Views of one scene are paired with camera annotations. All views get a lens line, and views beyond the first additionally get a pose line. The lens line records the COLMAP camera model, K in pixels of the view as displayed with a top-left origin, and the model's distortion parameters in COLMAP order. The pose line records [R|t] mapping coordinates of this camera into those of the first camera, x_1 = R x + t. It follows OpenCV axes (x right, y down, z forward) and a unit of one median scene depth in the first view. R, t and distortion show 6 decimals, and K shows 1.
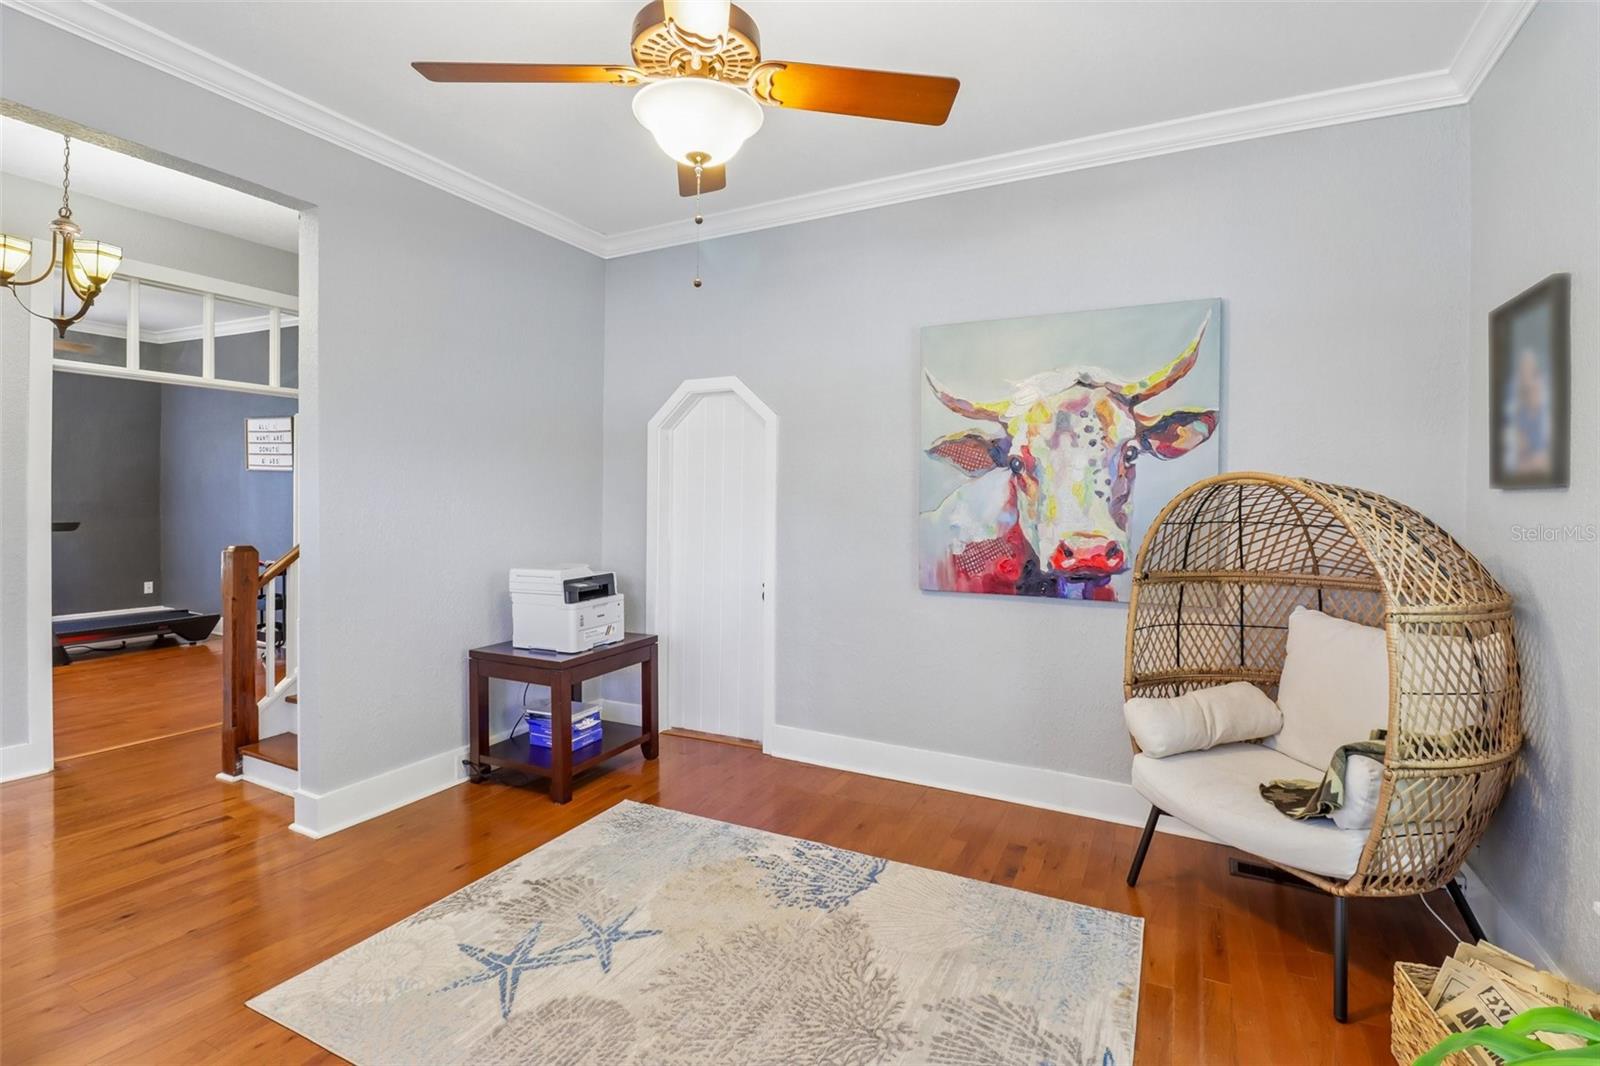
lens RADIAL K [[751.4, 0, 798.2], [0, 751.4, 500.1], [0, 0, 1]] dist [-0.001373, -0.000218]
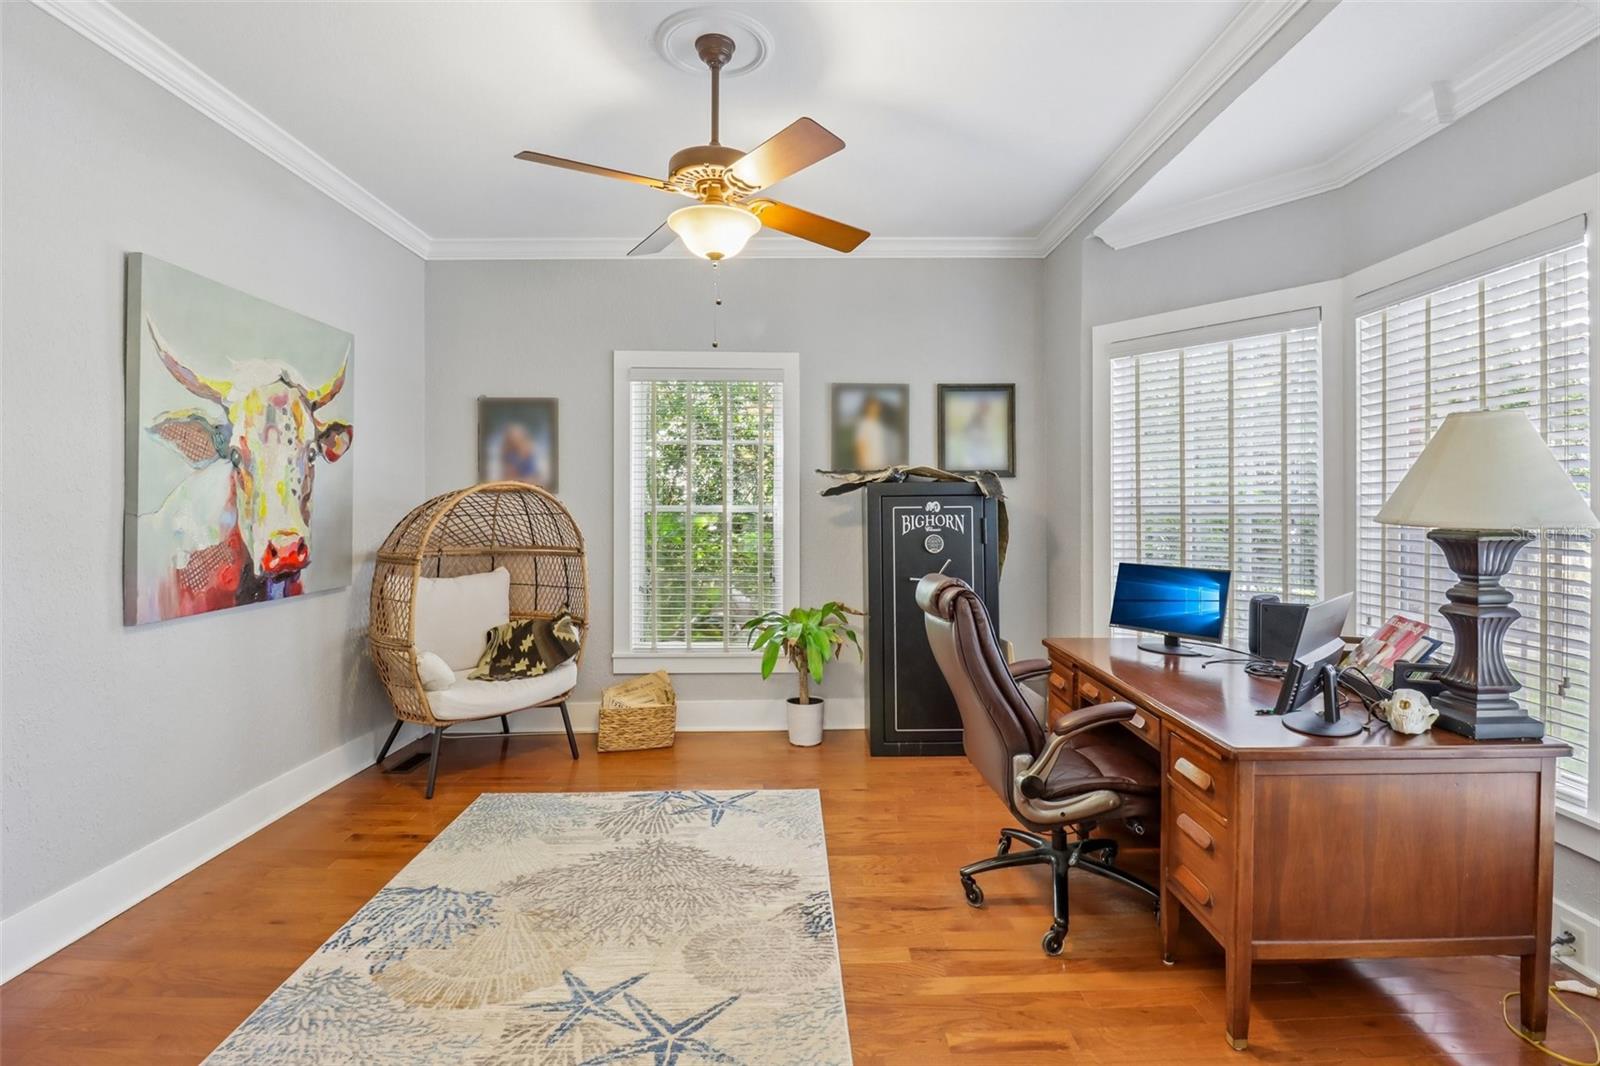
lens RADIAL K [[751.2, 0, 801.9], [0, 751.2, 507.8], [0, 0, 1]] dist [0.000676, -0.014707]
pose [[-0.461935, -0.011671, 0.886837, -0.825785], [-0.001595, 0.999923, 0.012328, -0.000256], [-0.886913, 0.004280, -0.461918, 0.860583]]
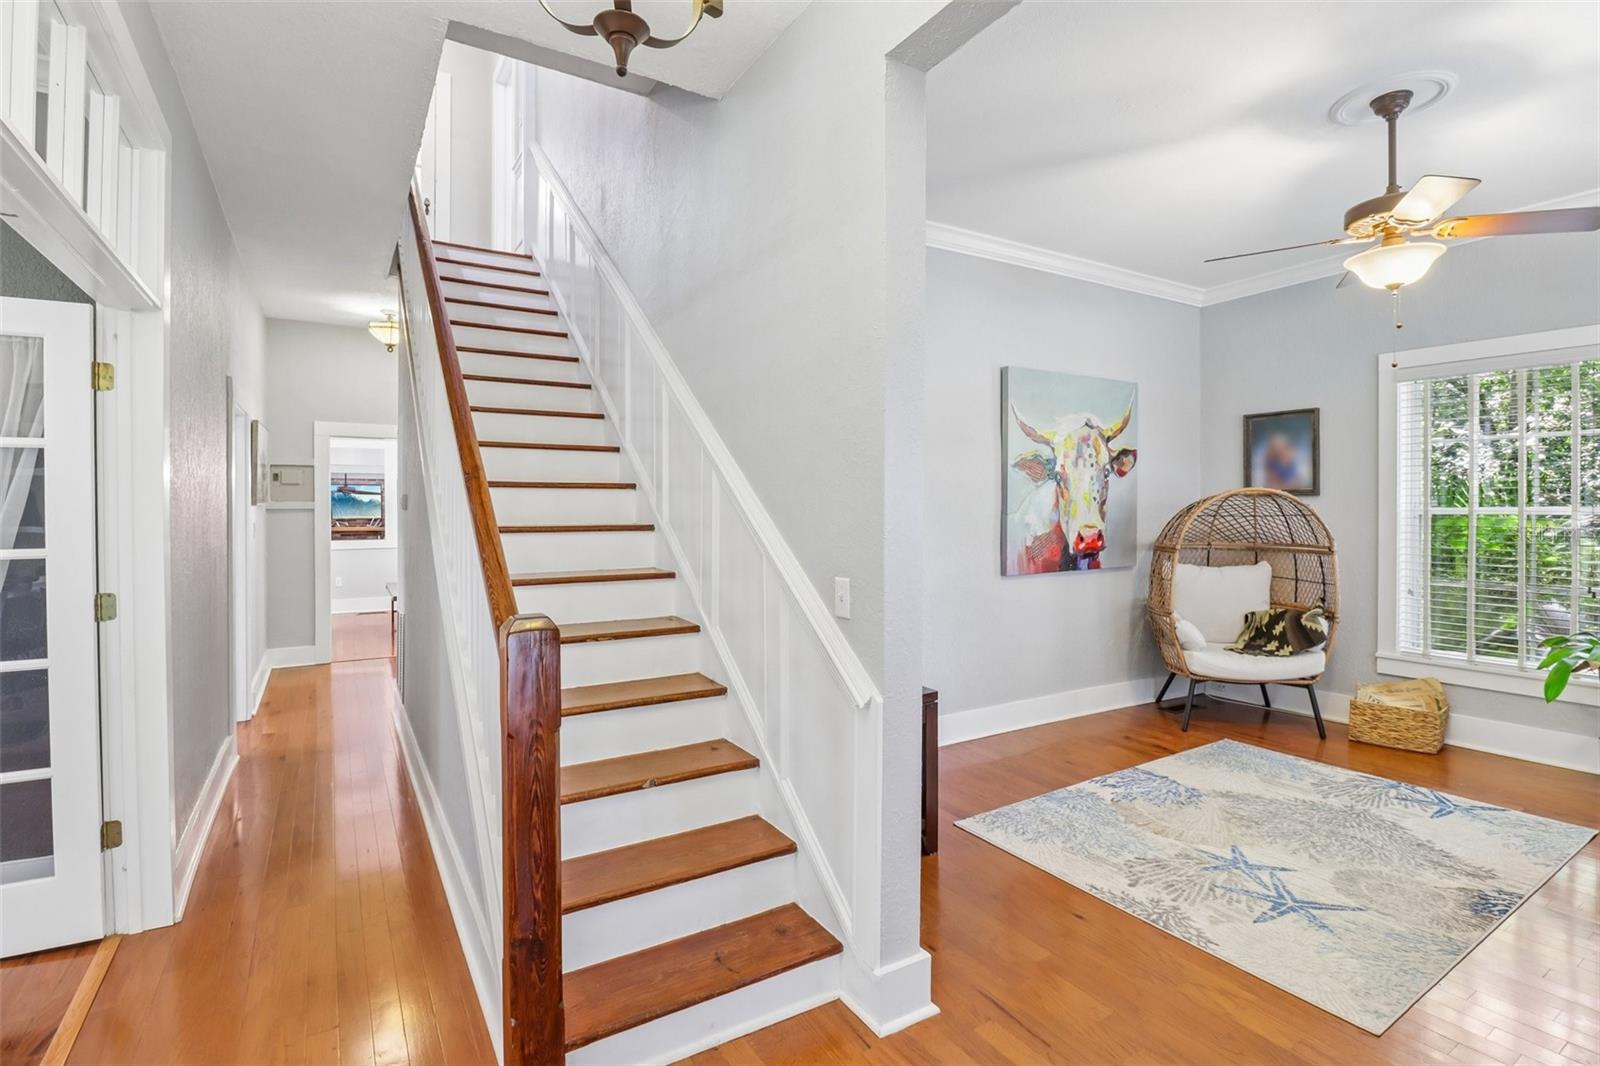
lens RADIAL K [[751.2, 0, 801.9], [0, 751.2, 507.8], [0, 0, 1]] dist [0.000676, -0.014707]
pose [[0.528365, -0.011490, 0.848939, -1.204031], [0.009891, 0.999924, 0.007377, -0.007349], [-0.848960, 0.004500, 0.528439, 0.702679]]
